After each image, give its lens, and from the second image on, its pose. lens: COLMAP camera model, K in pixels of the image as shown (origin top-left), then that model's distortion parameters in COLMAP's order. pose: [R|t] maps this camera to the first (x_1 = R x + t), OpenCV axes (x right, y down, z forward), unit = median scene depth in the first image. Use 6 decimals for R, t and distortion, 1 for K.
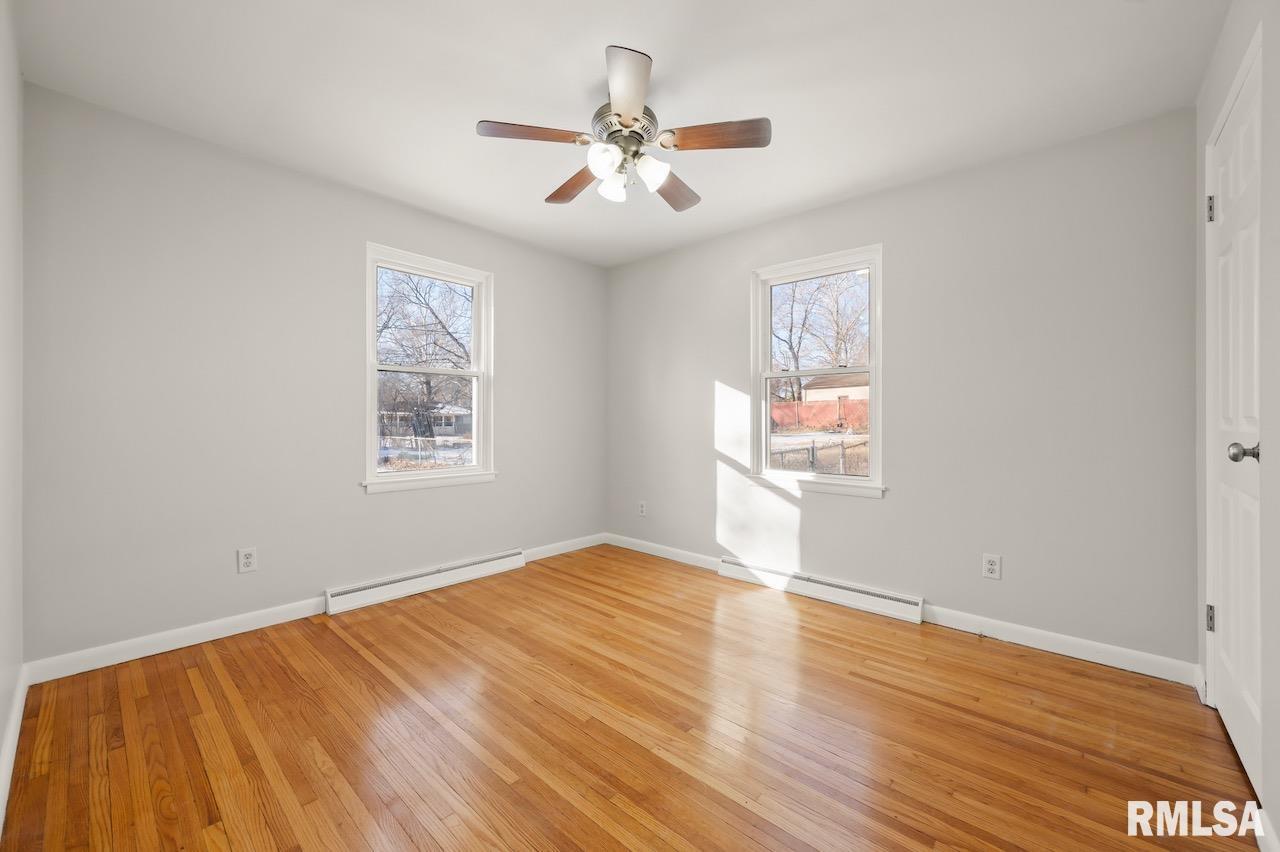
lens RADIAL K [[505.4, 0, 618.1], [0, 505.4, 410.7], [0, 0, 1]] dist [0.031495, -0.021863]
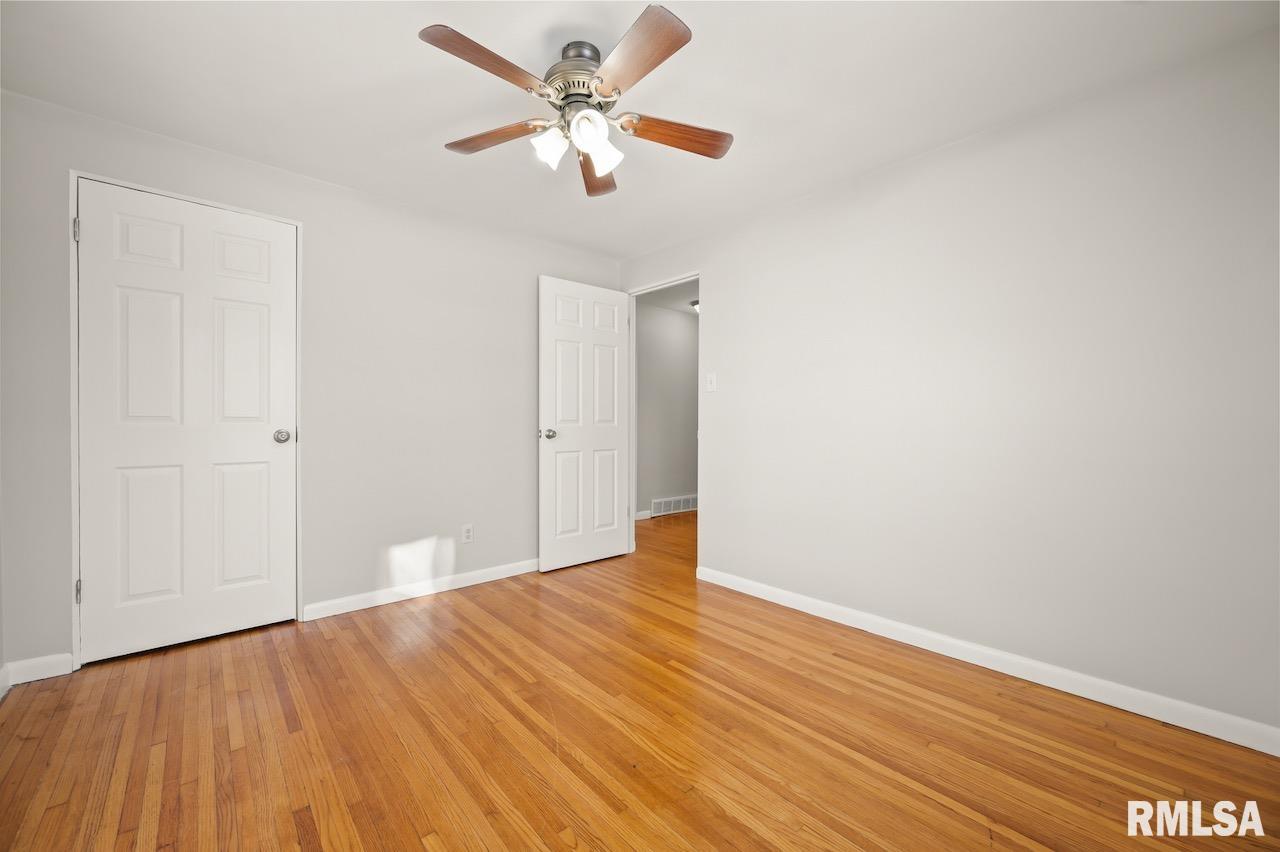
lens RADIAL K [[505.5, 0, 638.4], [0, 505.5, 422.0], [0, 0, 1]] dist [-0.001227, -0.000083]
pose [[-0.997209, -0.011545, 0.073767, -0.173113], [-0.012381, 0.999864, -0.010889, 0.023902], [-0.073631, -0.011772, -0.997216, 2.068276]]
